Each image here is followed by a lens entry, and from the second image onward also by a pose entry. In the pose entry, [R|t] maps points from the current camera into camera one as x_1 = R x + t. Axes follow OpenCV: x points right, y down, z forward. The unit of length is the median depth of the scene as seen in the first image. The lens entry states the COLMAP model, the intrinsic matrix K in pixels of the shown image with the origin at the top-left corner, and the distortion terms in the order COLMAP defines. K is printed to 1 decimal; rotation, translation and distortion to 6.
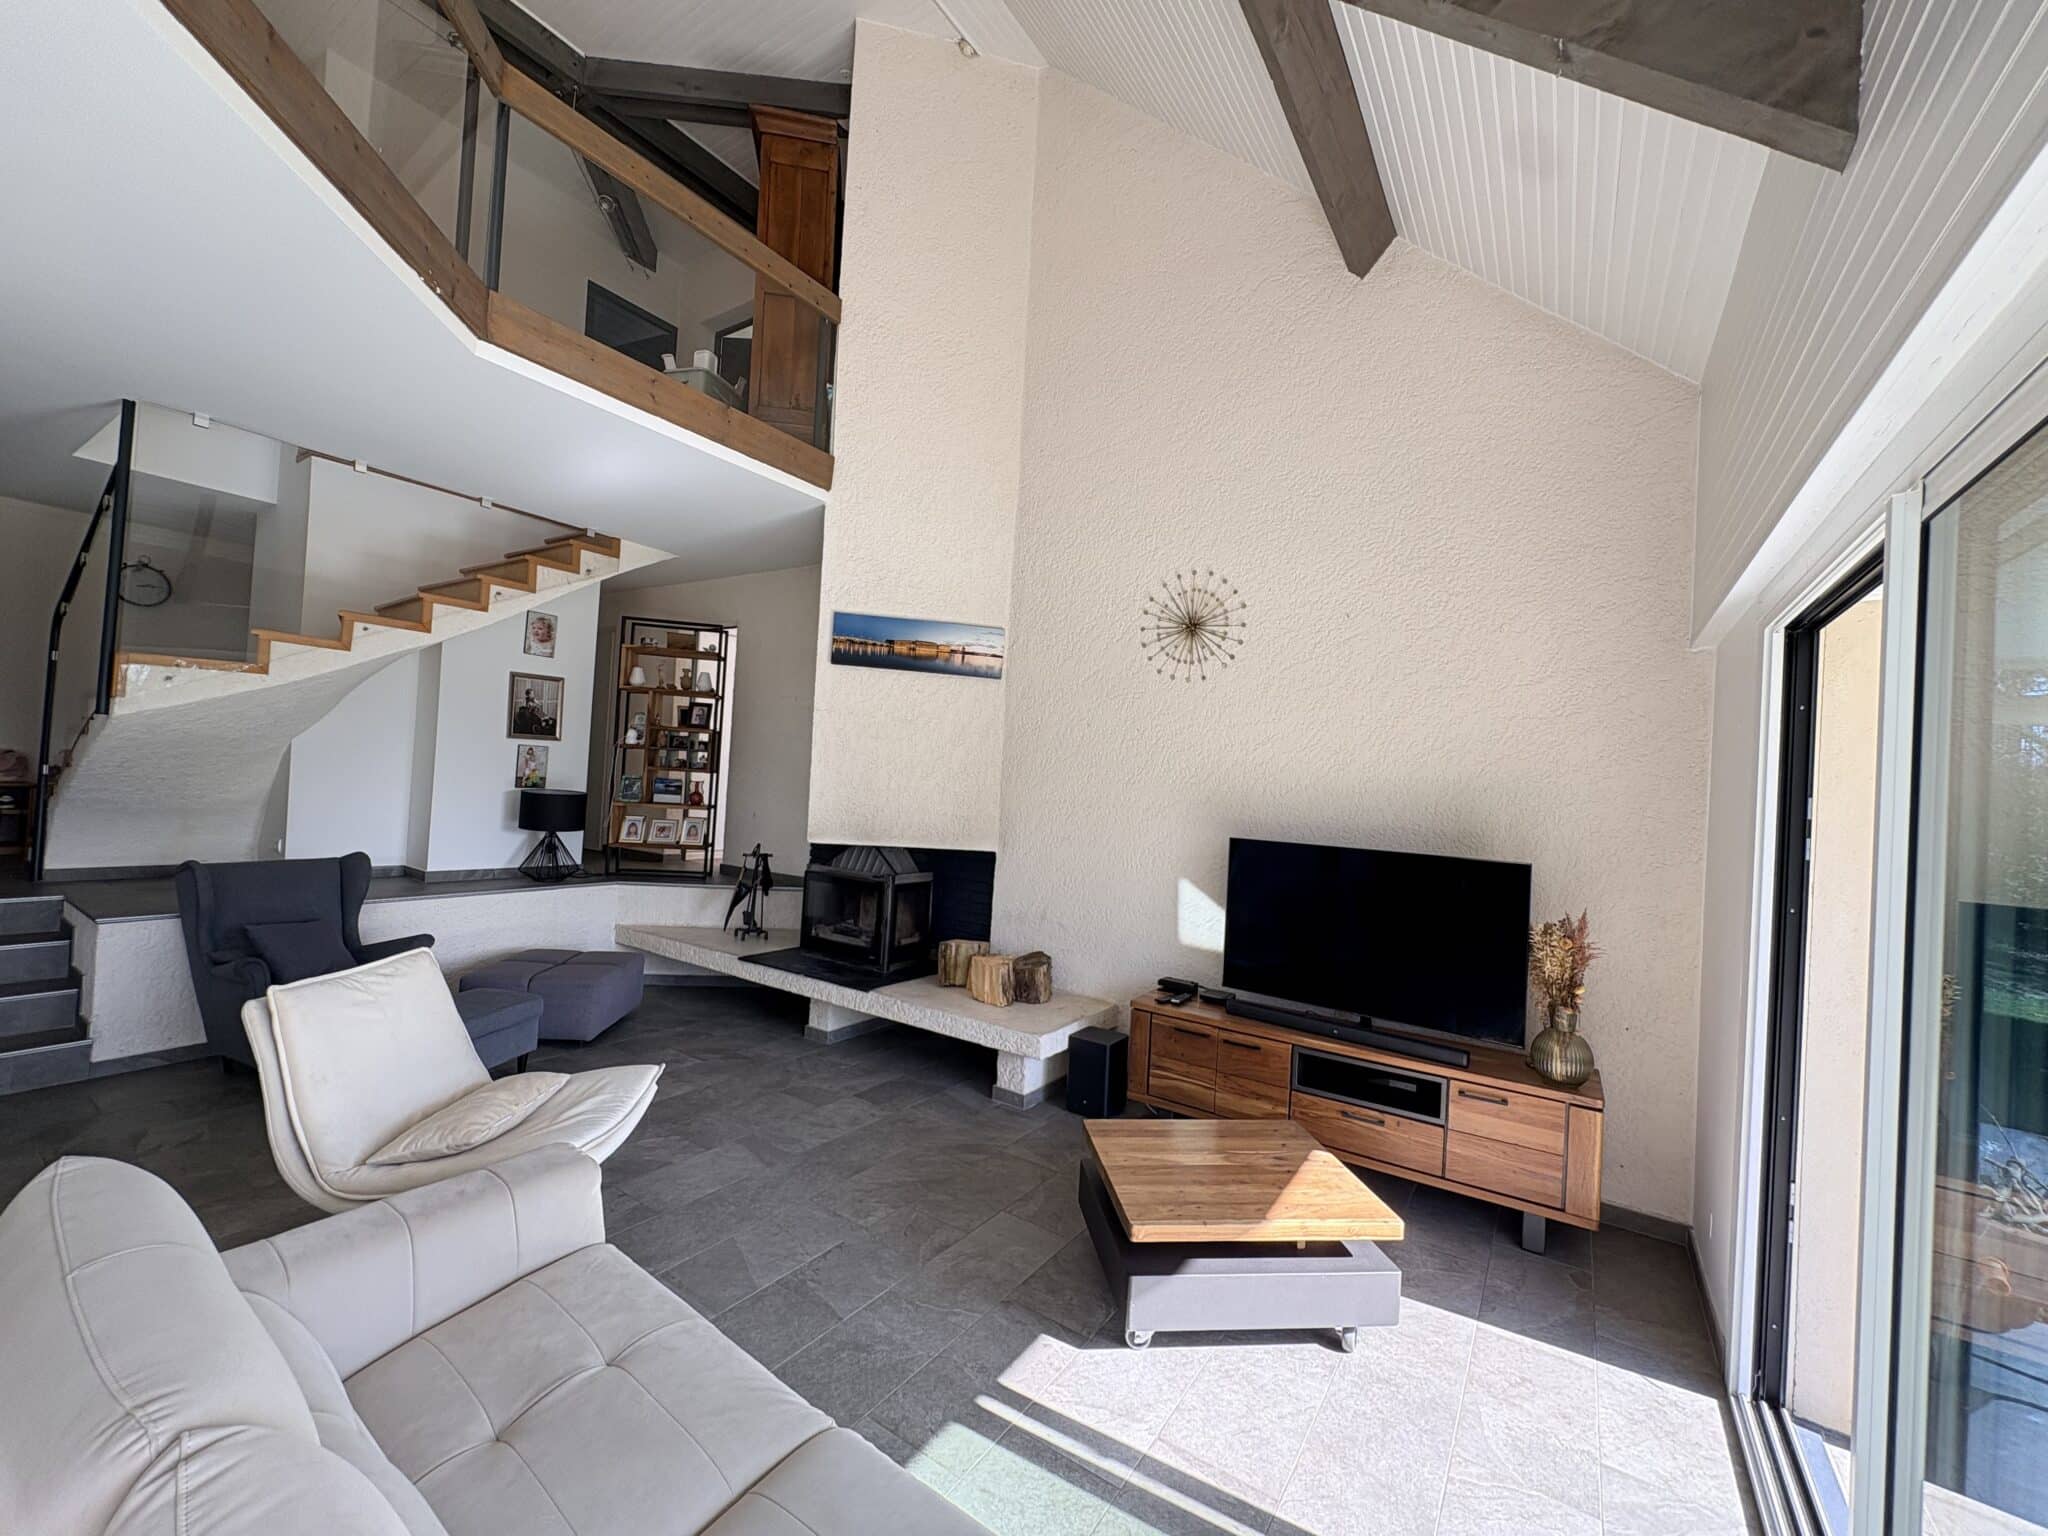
lens RADIAL K [[819.4, 0, 1024.0], [0, 819.4, 768.0], [0, 0, 1]] dist [-0.000059, -0.000157]
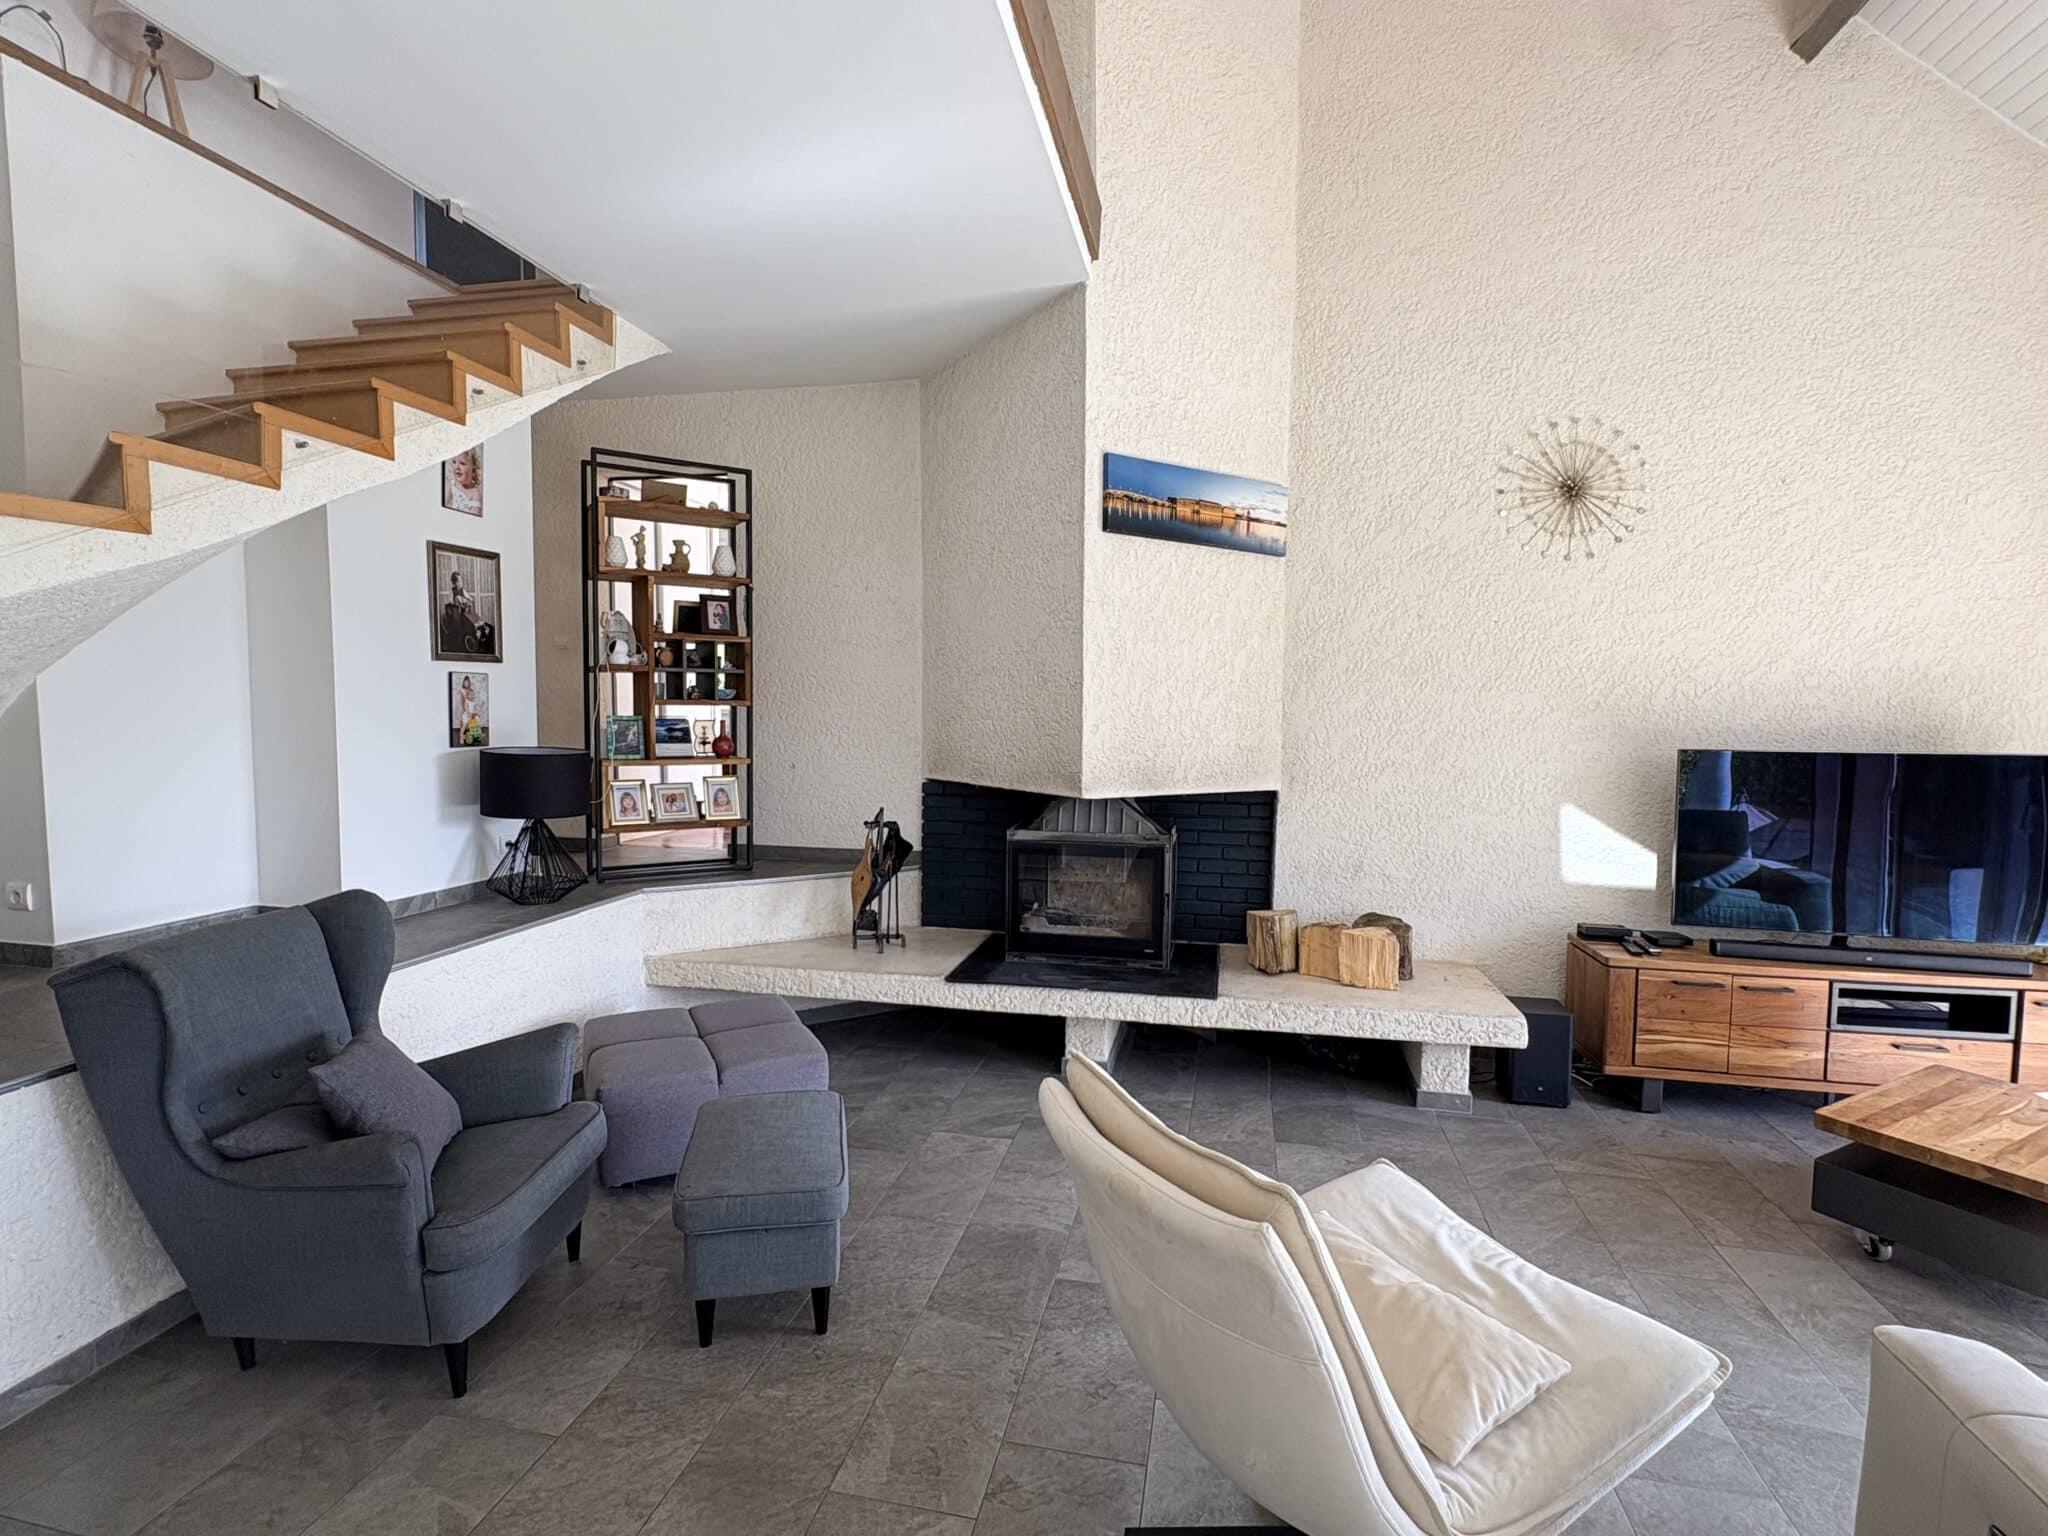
lens RADIAL K [[977.8, 0, 1024.0], [0, 977.8, 768.0], [0, 0, 1]] dist [0.000155, -0.001077]
pose [[0.928971, -0.072969, 0.362888, -0.599472], [0.038911, 0.994196, 0.100300, -0.017593], [-0.368101, -0.079055, 0.926419, 0.268001]]
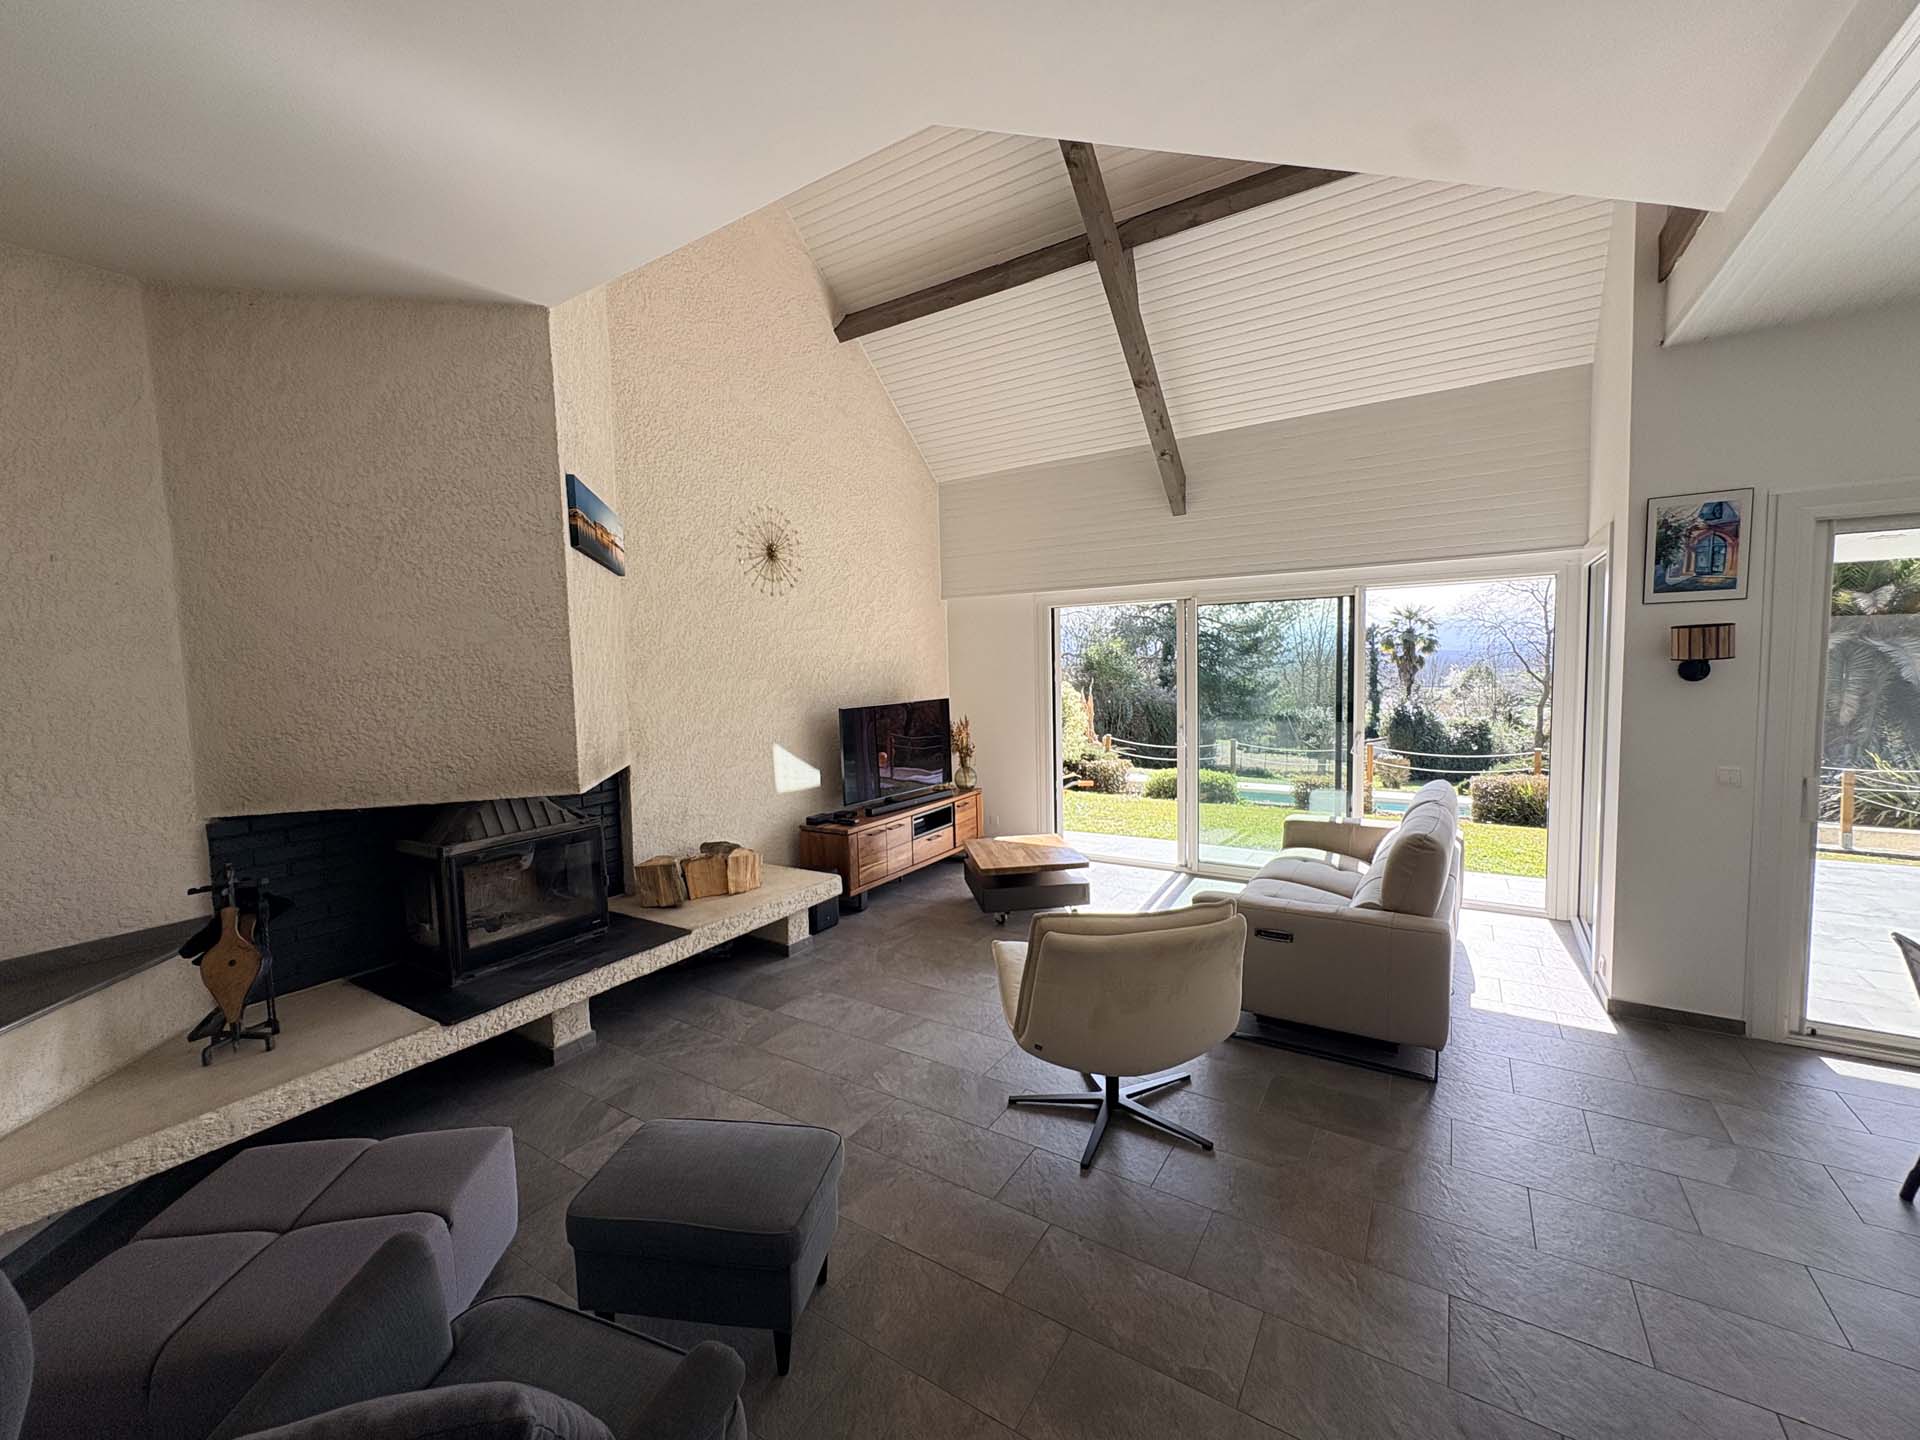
lens RADIAL K [[768.2, 0, 960.0], [0, 768.2, 720.0], [0, 0, 1]] dist [-0.000059, -0.000157]
pose [[-0.030279, -0.129095, 0.991170, -0.937337], [0.007530, 0.991567, 0.129377, -0.059850], [-0.999513, 0.011381, -0.029052, 0.679203]]
